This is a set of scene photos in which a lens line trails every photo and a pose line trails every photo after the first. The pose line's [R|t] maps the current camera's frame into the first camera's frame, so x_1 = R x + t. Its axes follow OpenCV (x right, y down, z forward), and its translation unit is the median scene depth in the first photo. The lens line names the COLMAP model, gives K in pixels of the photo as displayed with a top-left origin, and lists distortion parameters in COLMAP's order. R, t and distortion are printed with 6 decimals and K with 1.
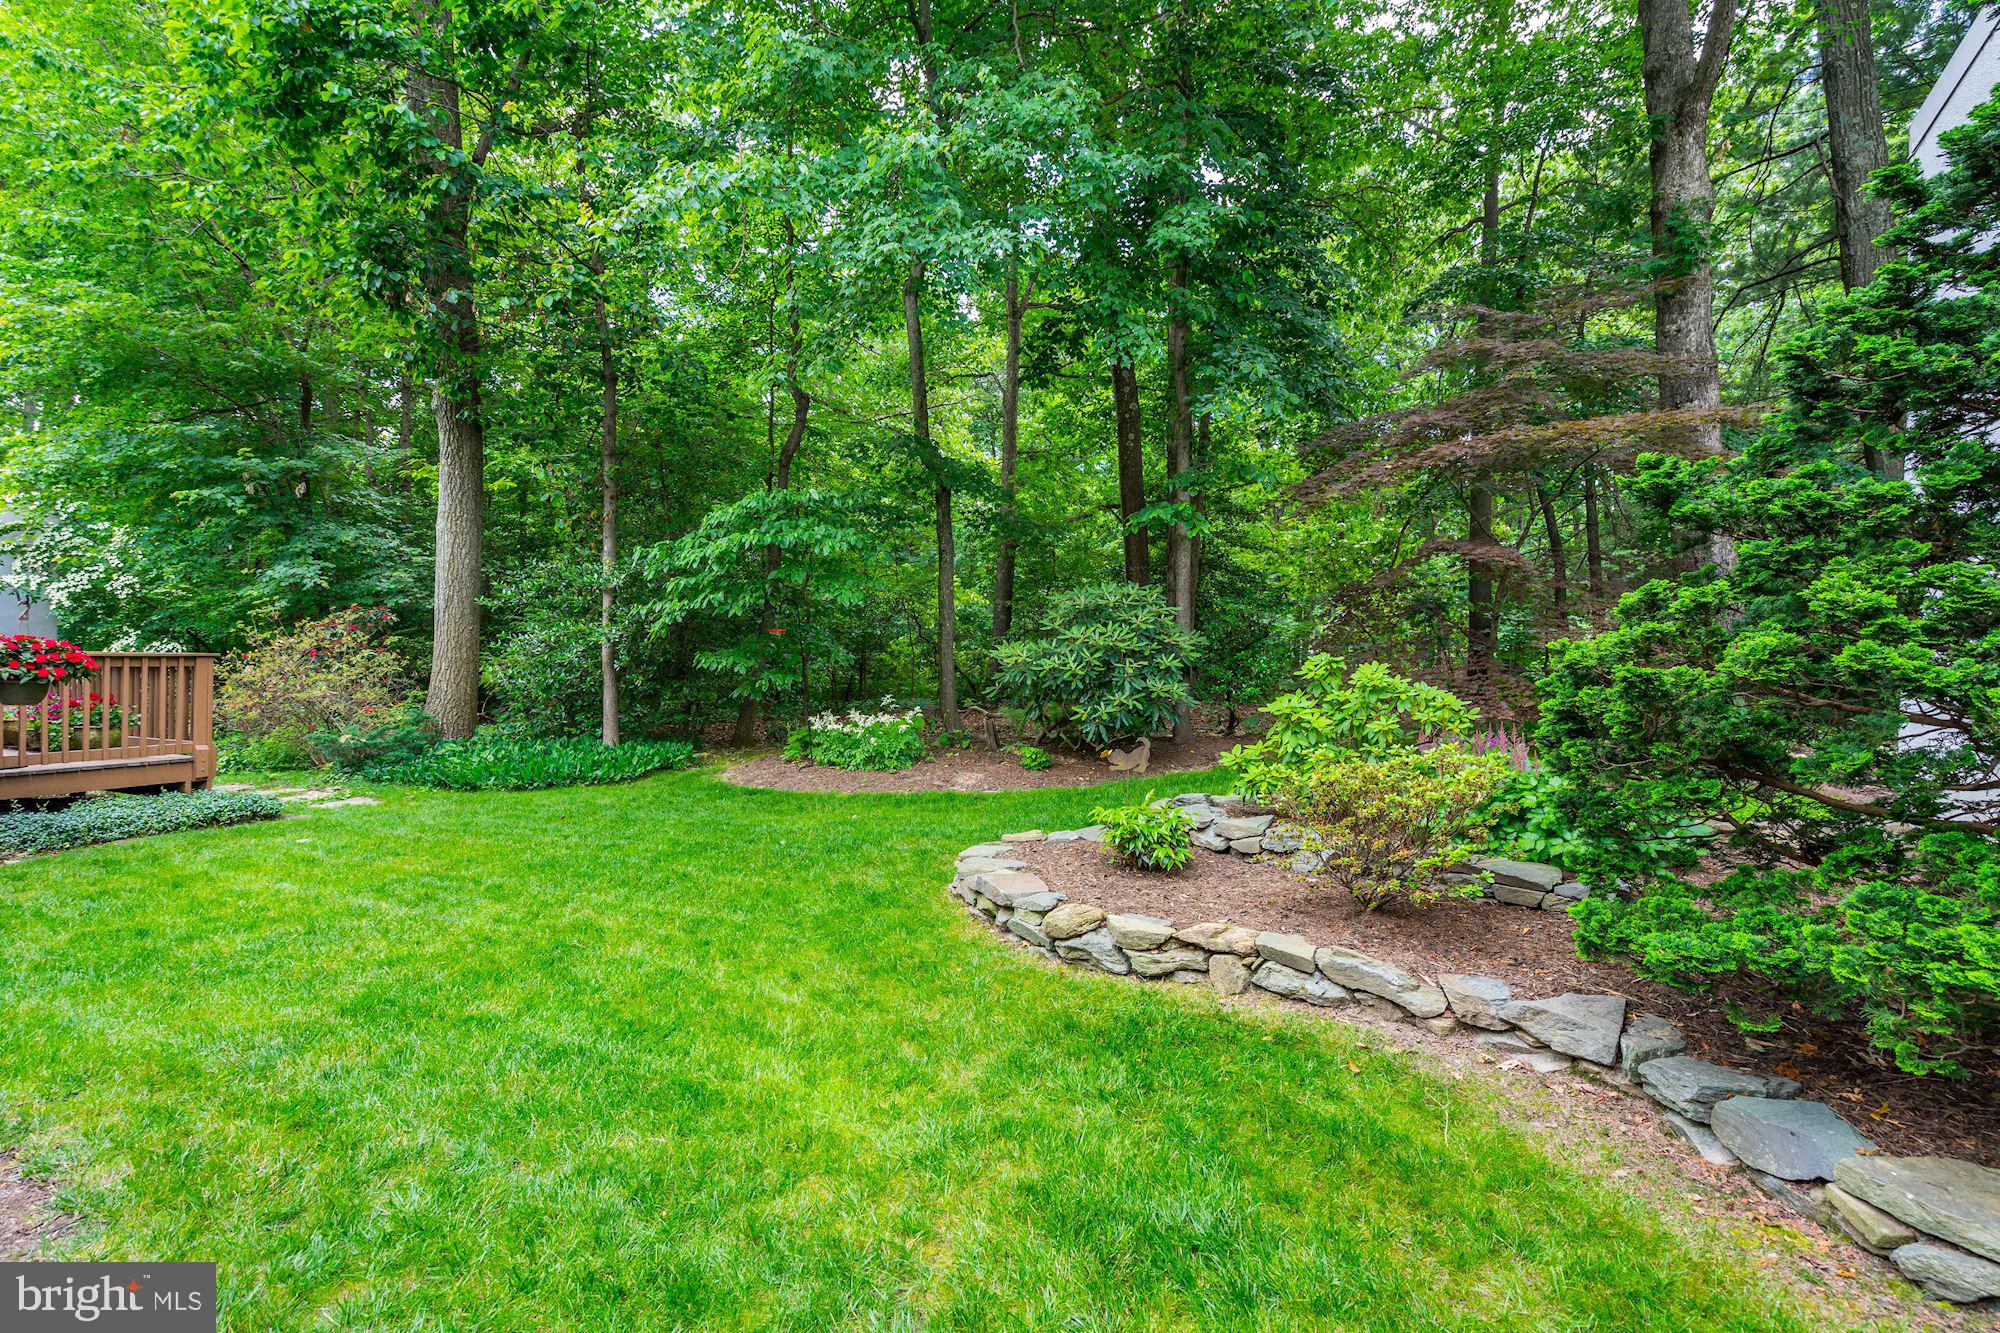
lens RADIAL K [[894.1, 0, 999.9], [0, 894.1, 667.3], [0, 0, 1]] dist [-0.002538, -0.000636]
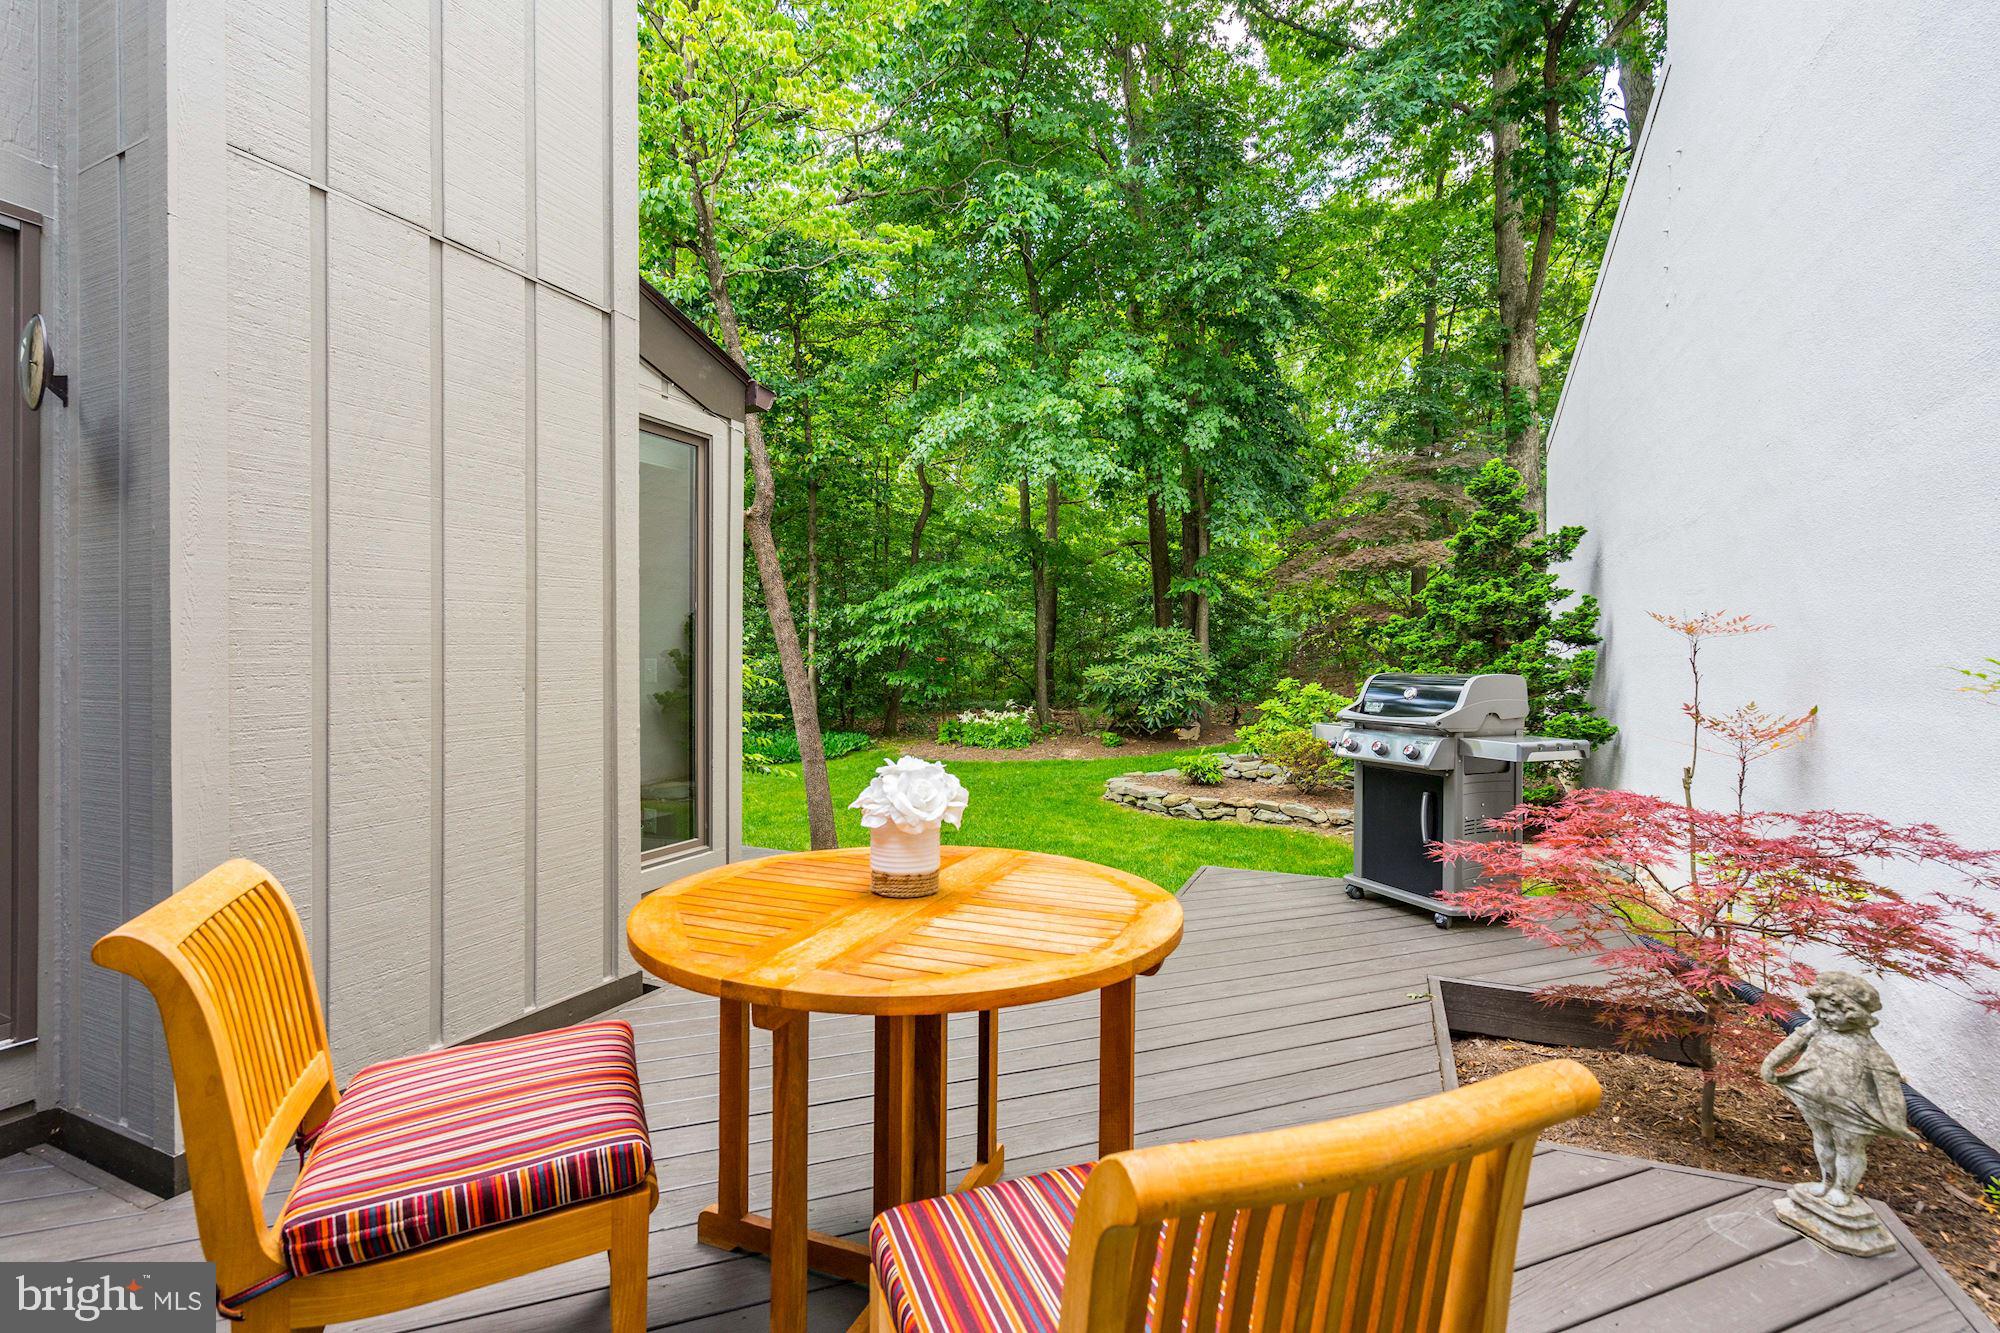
lens RADIAL K [[894.1, 0, 1007.1], [0, 894.1, 667.9], [0, 0, 1]] dist [-0.002538, -0.000636]
pose [[0.999824, -0.008069, 0.016931, -0.288540], [0.008036, 0.999966, 0.002054, -0.048622], [-0.016947, -0.001918, 0.999855, -0.958626]]
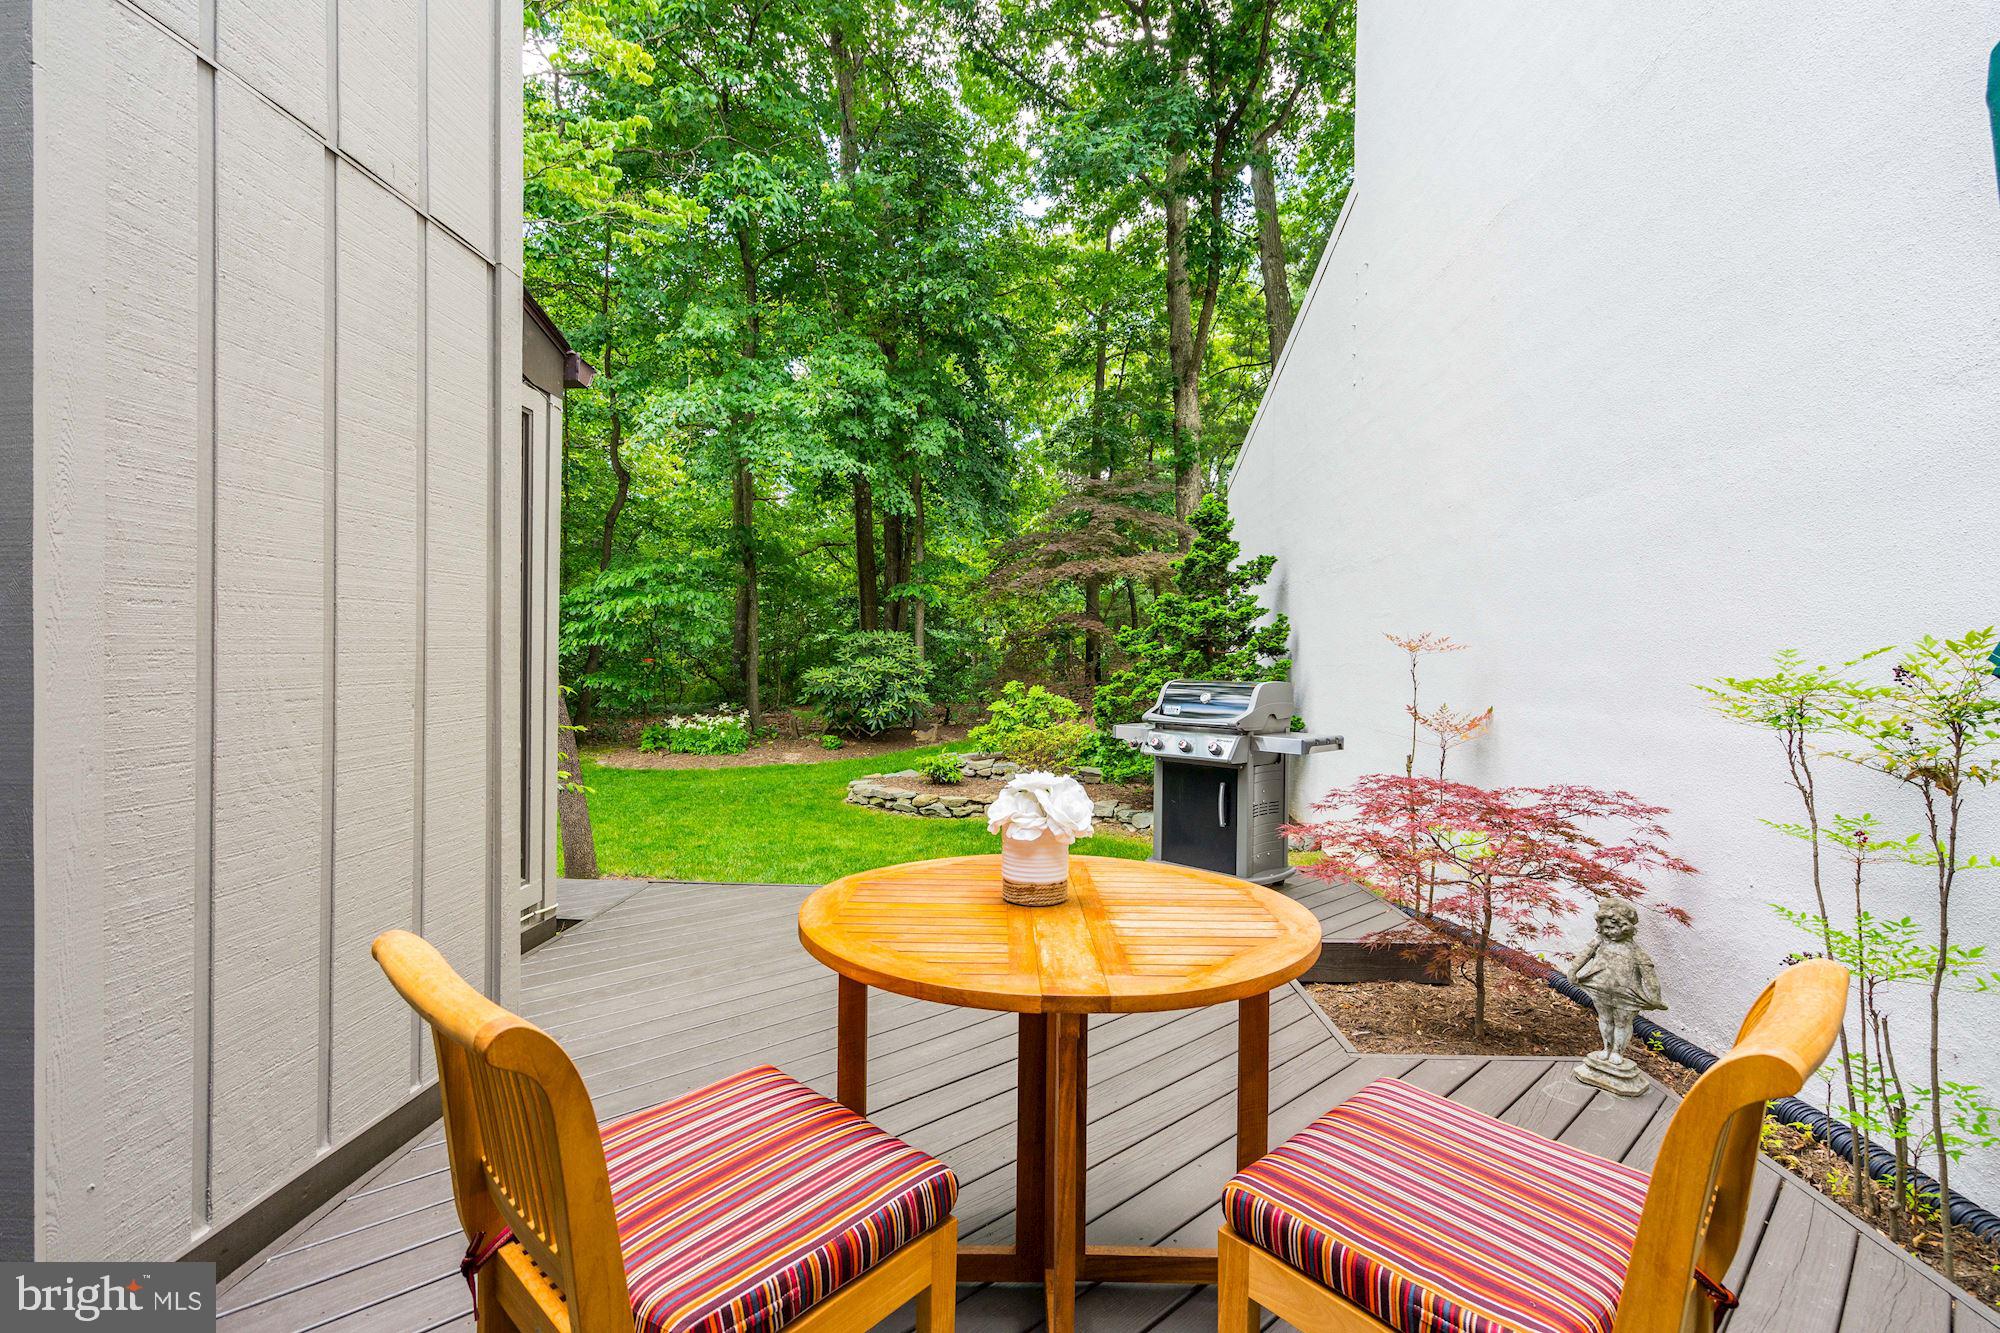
lens RADIAL K [[894.1, 0, 1010.4], [0, 894.1, 668.6], [0, 0, 1]] dist [-0.002538, -0.000636]
pose [[0.924708, -0.003806, 0.380658, -0.452105], [0.002154, 0.999986, 0.004766, -0.056604], [-0.380671, -0.003587, 0.924704, -0.944807]]
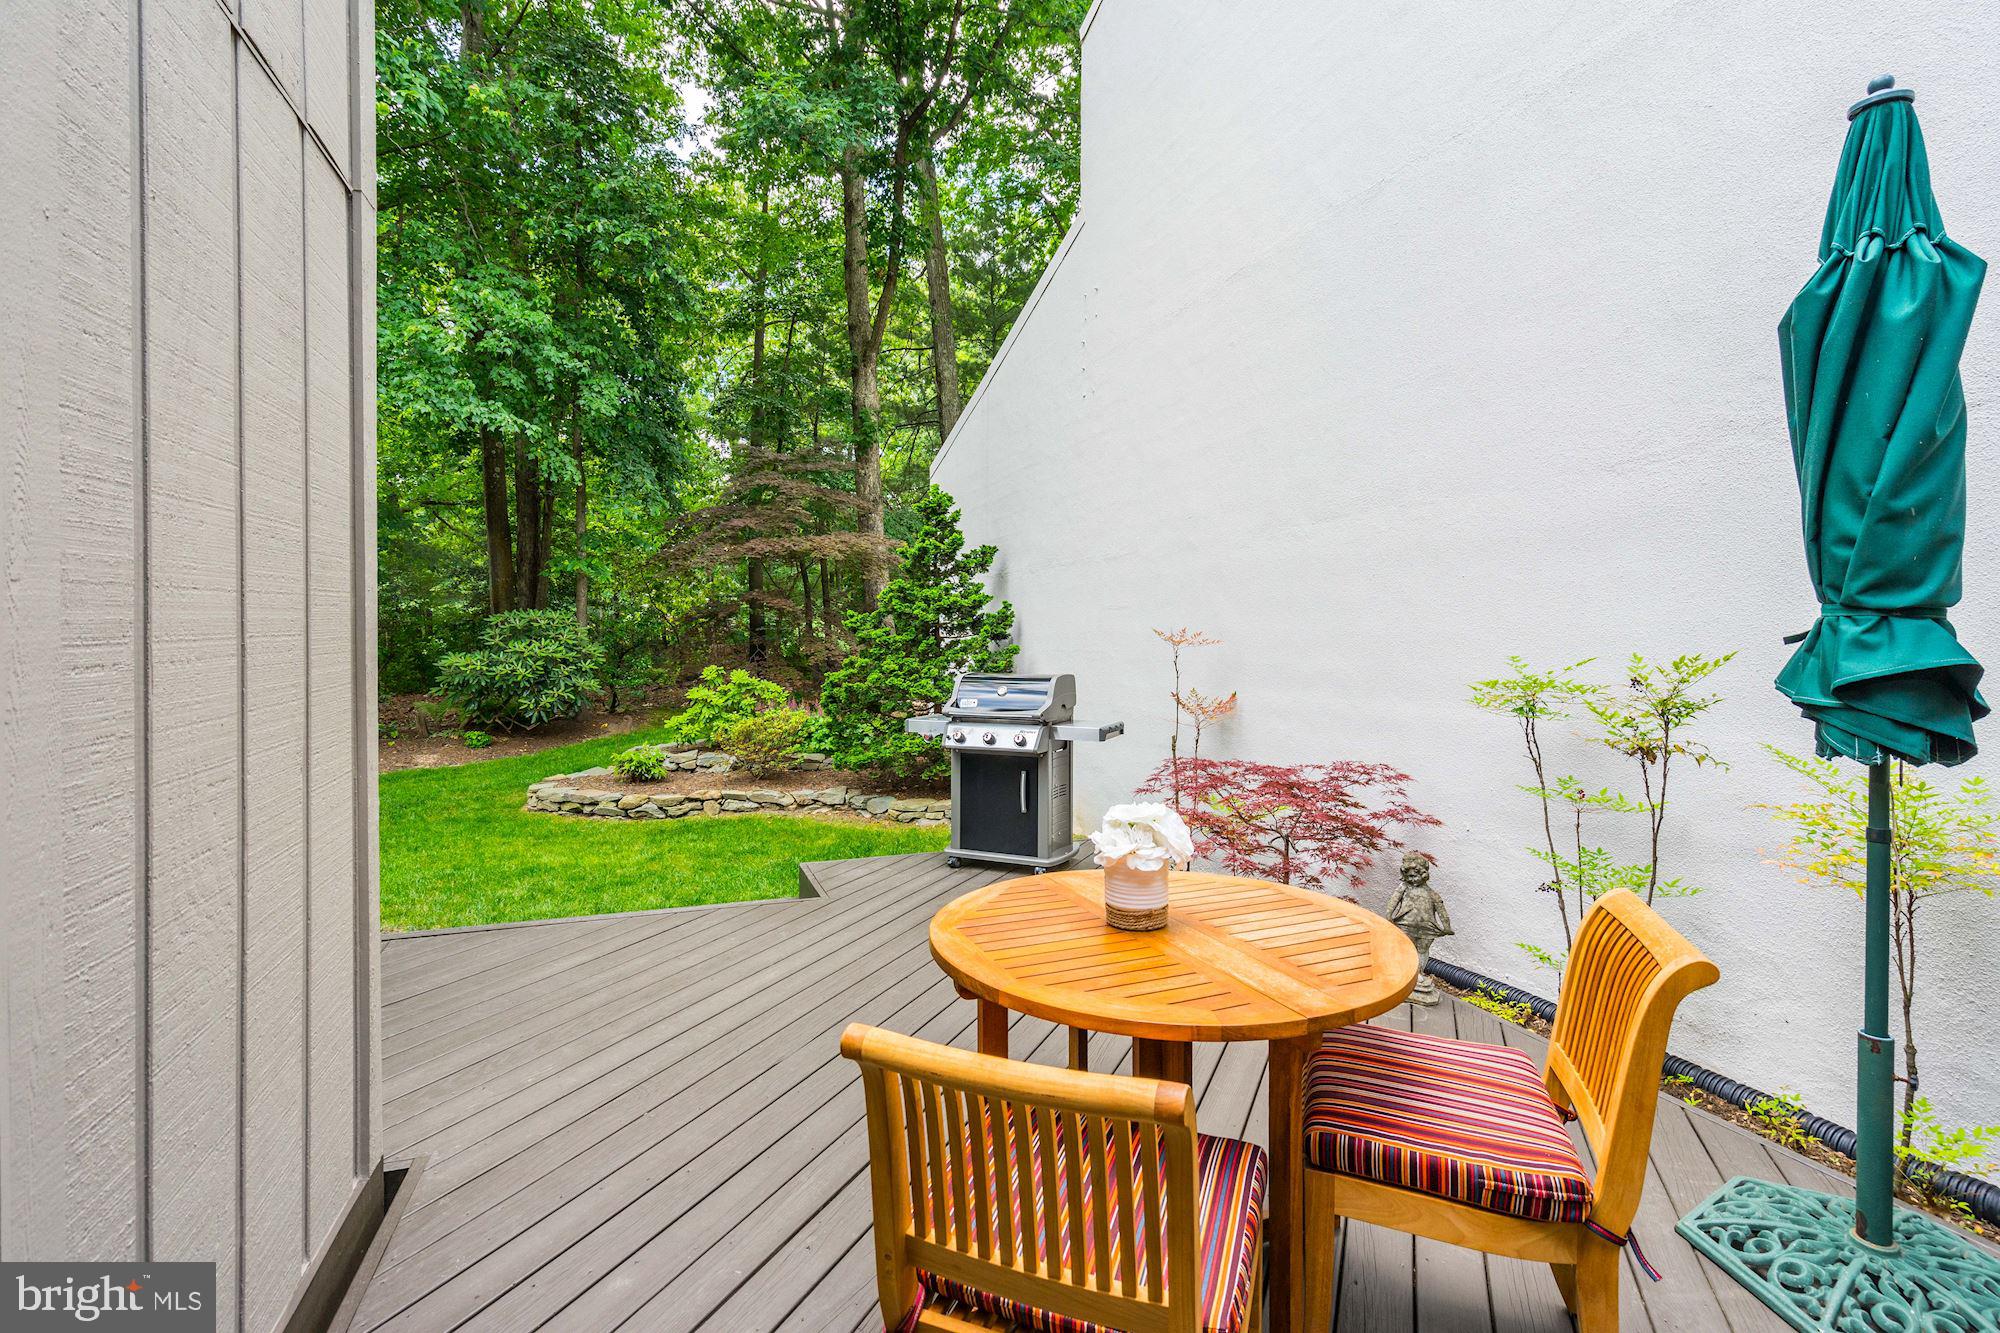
lens RADIAL K [[894.1, 0, 1006.9], [0, 894.1, 652.3], [0, 0, 1]] dist [-0.002538, -0.000636]
pose [[0.701976, -0.022232, 0.711853, -0.601620], [0.009936, 0.999721, 0.021424, -0.084105], [-0.712131, -0.007966, 0.702002, -0.853735]]
